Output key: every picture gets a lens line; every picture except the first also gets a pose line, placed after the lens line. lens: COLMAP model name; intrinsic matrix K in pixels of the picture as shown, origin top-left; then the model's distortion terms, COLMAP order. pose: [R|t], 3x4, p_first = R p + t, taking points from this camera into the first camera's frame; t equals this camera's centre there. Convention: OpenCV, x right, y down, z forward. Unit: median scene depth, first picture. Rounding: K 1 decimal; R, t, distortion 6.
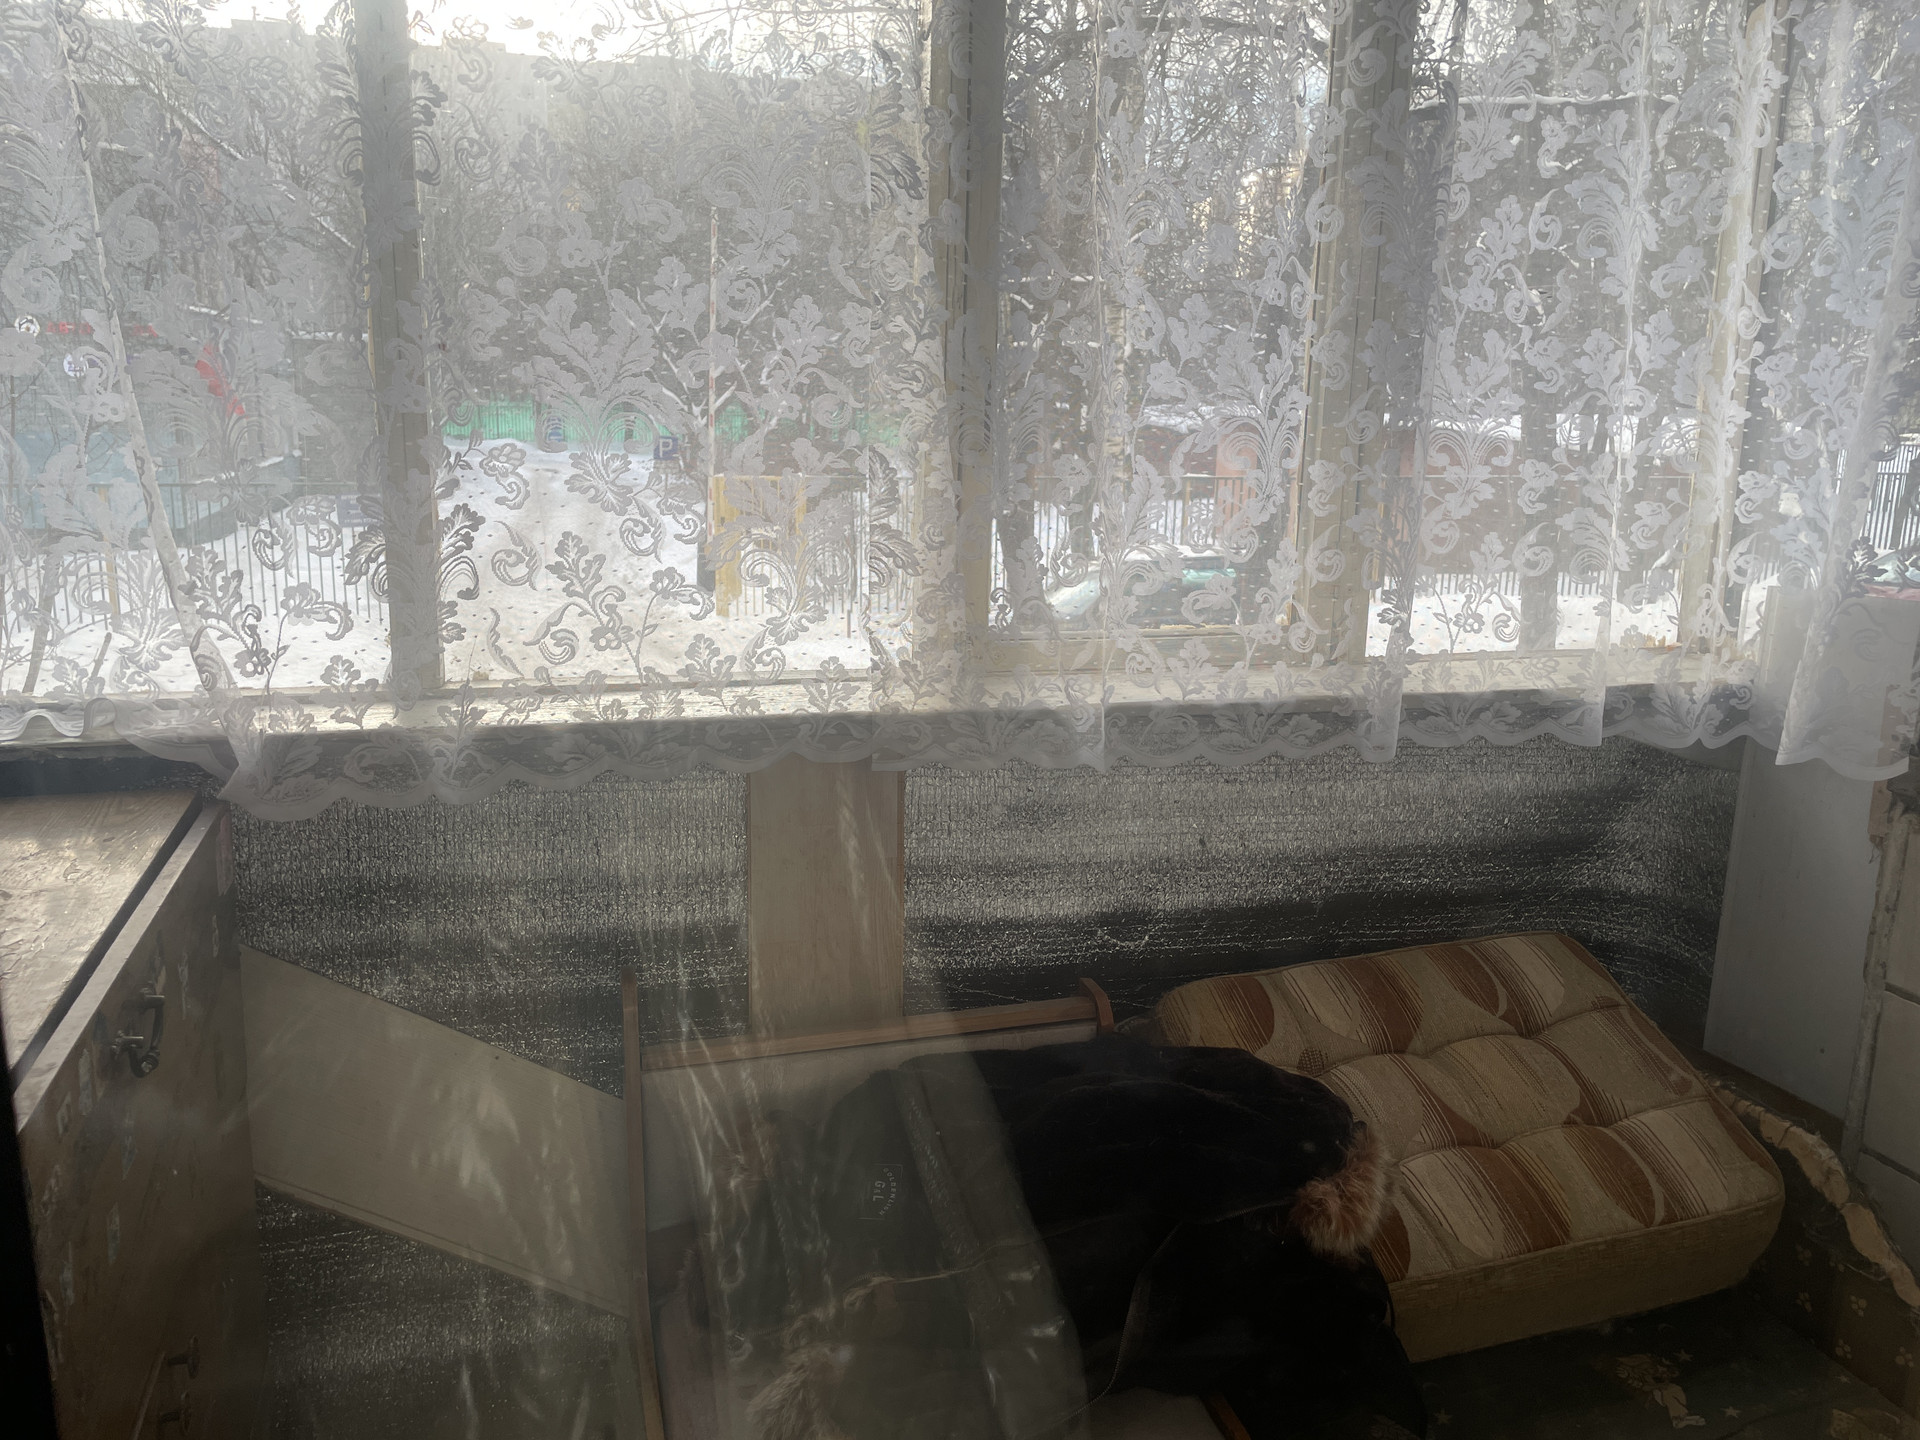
lens RADIAL K [[1448.3, 0, 964.7], [0, 1448.3, 718.9], [0, 0, 1]] dist [0.003278, 0.000294]
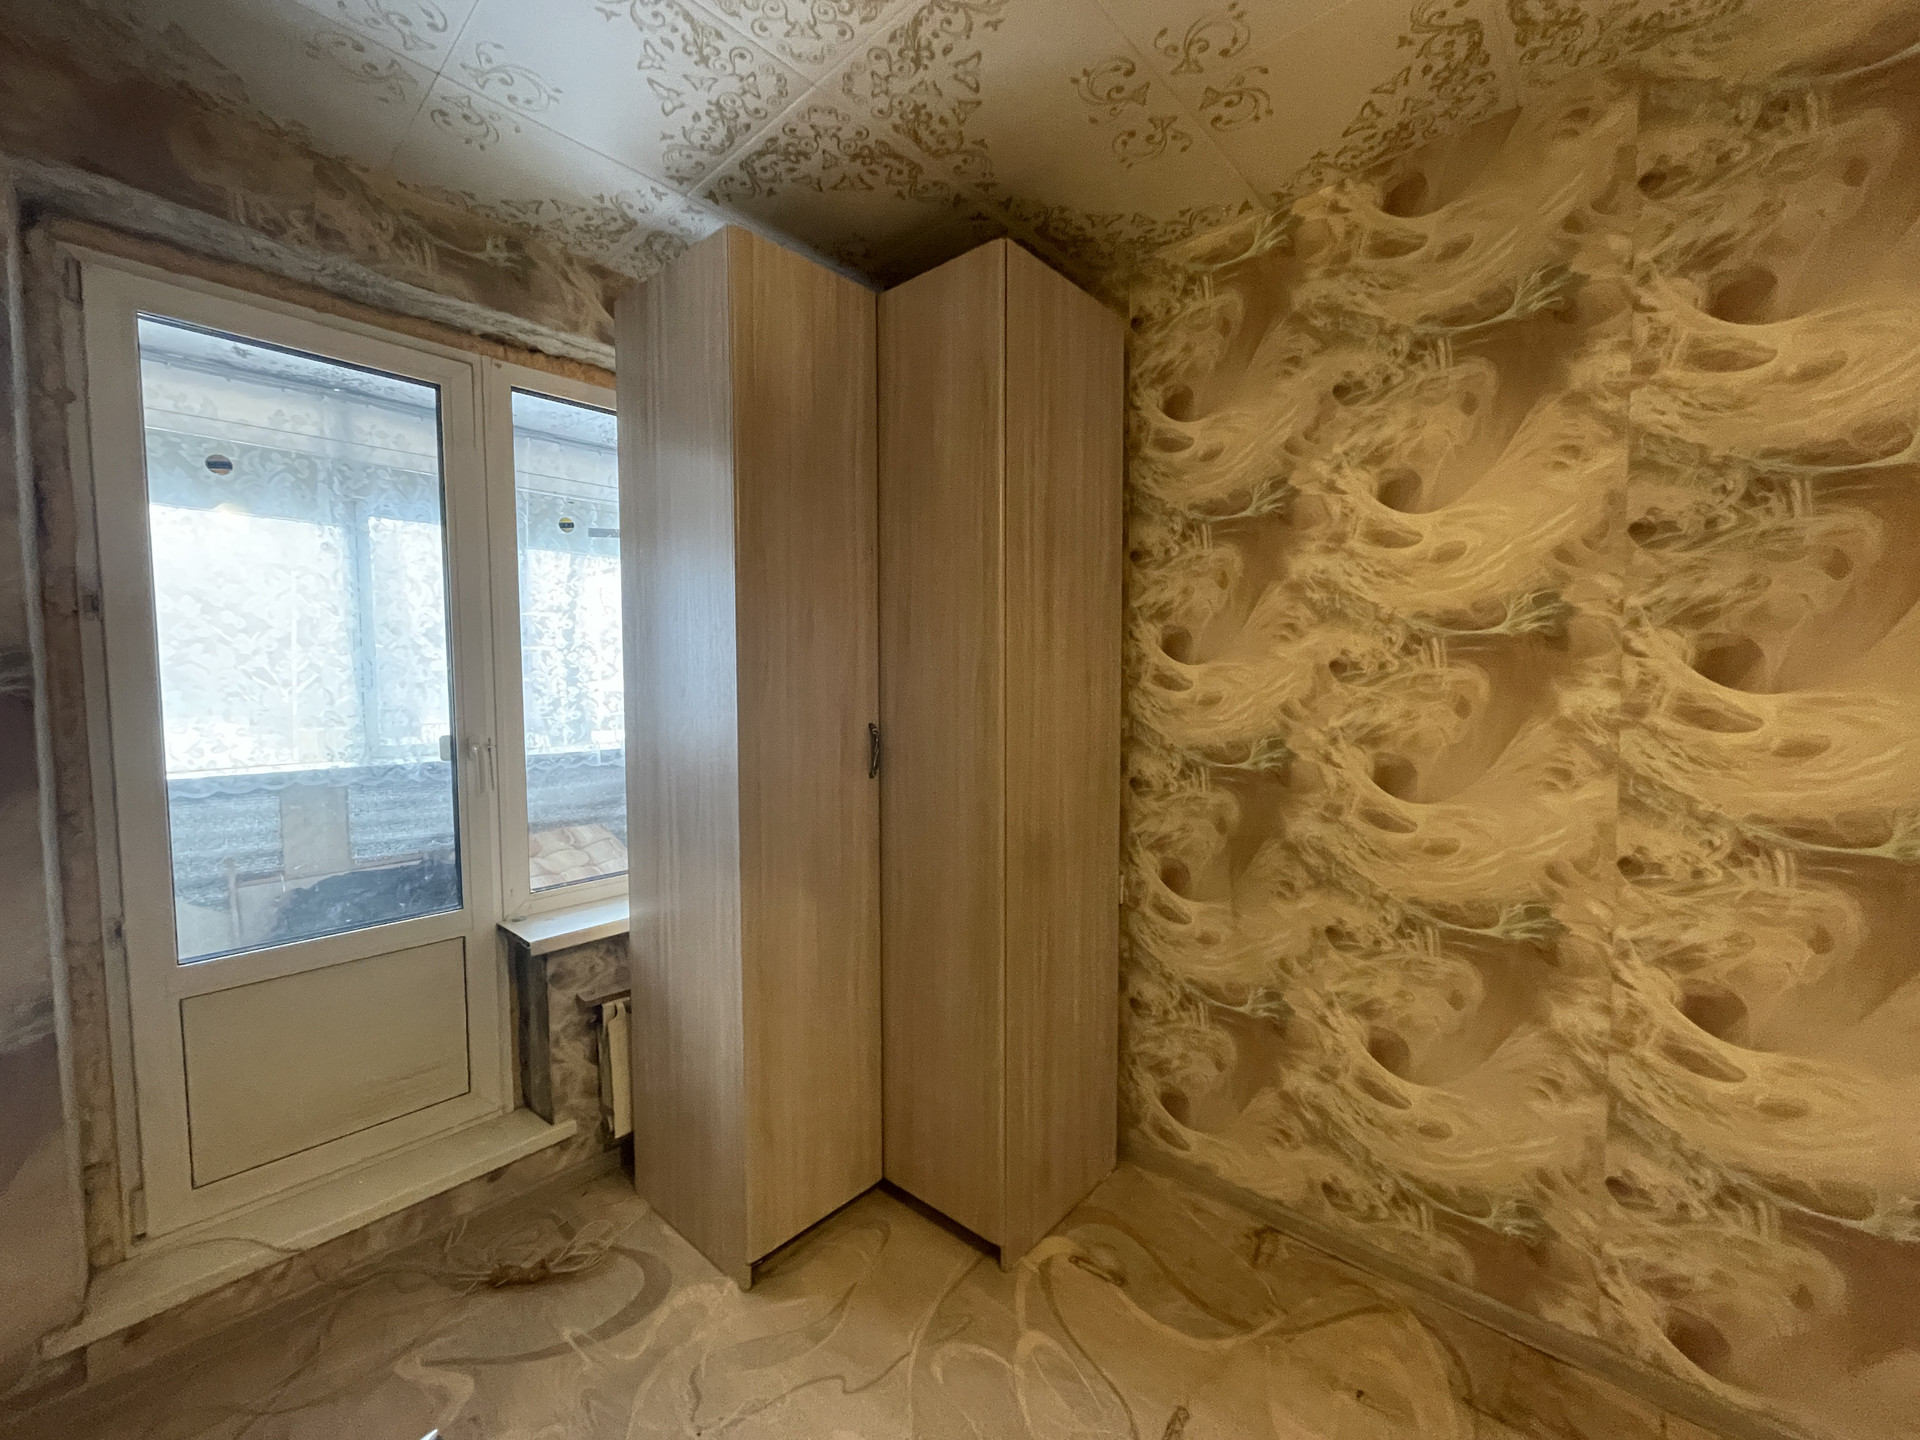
lens RADIAL K [[777.4, 0, 955.7], [0, 777.4, 712.7], [0, 0, 1]] dist [0.000309, 0.000367]
pose [[0.858557, -0.052825, 0.509990, 0.255644], [0.134481, 0.983055, -0.124571, 0.272238], [-0.494767, 0.175535, 0.851113, -1.166431]]
